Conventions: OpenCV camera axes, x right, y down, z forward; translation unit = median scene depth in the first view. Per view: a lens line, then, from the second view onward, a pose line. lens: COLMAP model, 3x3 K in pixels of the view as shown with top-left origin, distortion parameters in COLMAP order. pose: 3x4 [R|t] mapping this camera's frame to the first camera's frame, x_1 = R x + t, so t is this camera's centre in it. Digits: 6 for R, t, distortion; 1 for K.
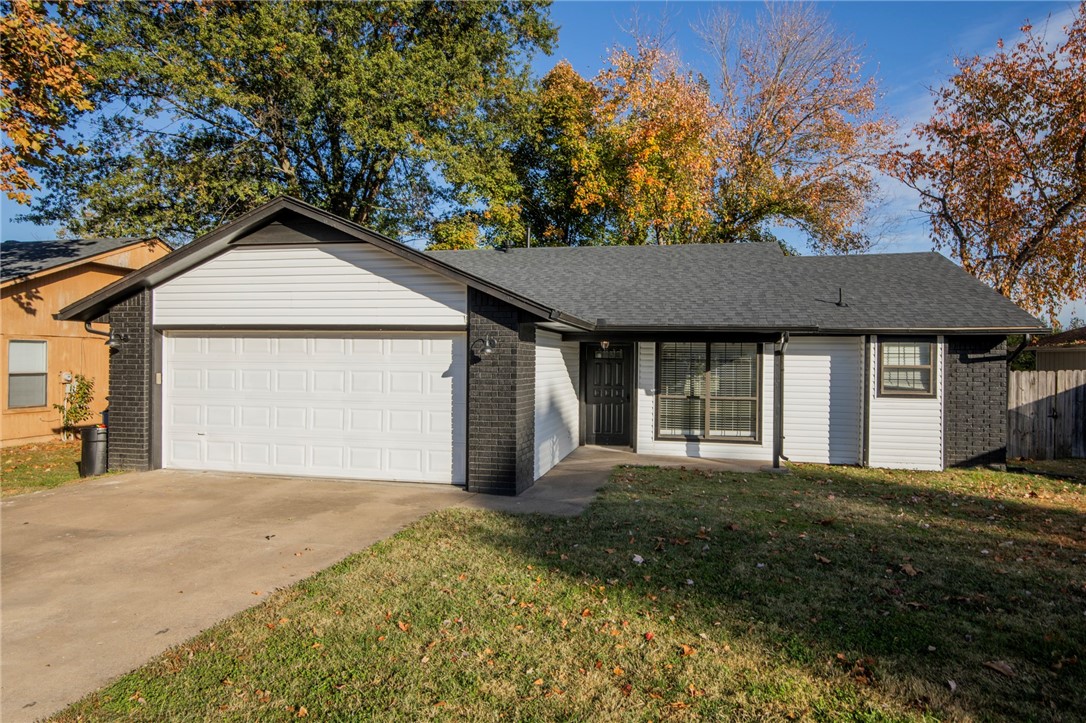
lens RADIAL K [[643.1, 0, 542.5], [0, 643.1, 361.2], [0, 0, 1]] dist [-0.007944, -0.000812]
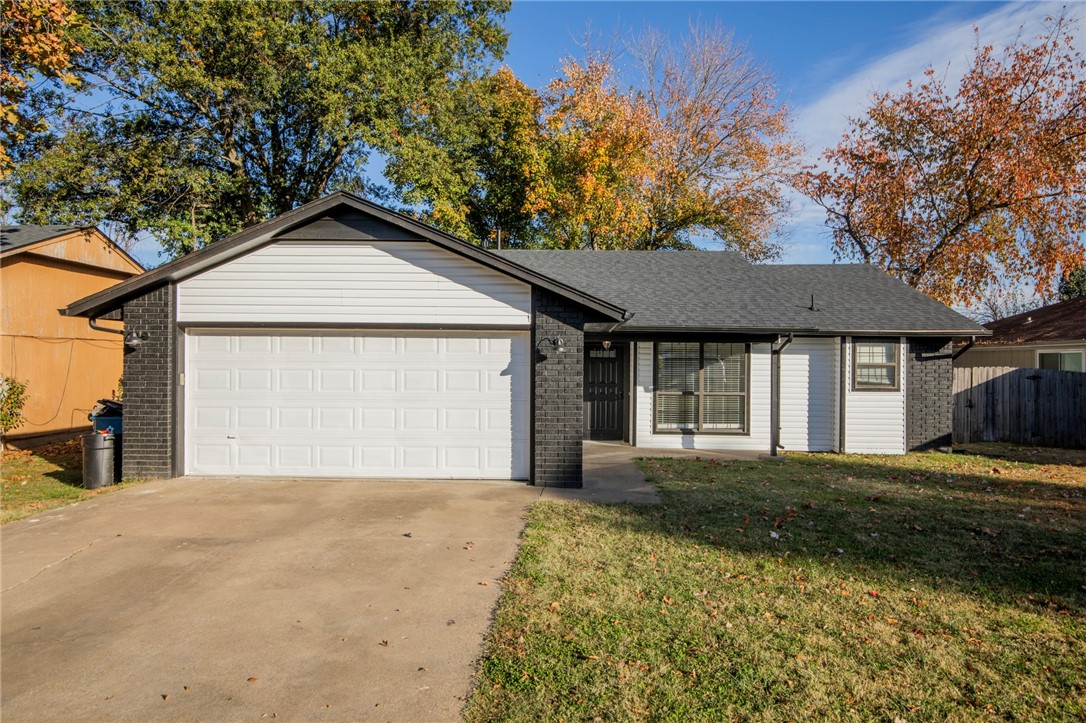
lens RADIAL K [[636.3, 0, 543.6], [0, 636.3, 363.2], [0, 0, 1]] dist [-0.006987, 0.003853]
pose [[0.983582, -0.003479, 0.180430, -0.220543], [0.003245, 0.999993, 0.001593, 0.003234], [-0.180434, -0.000981, 0.983587, -0.006608]]
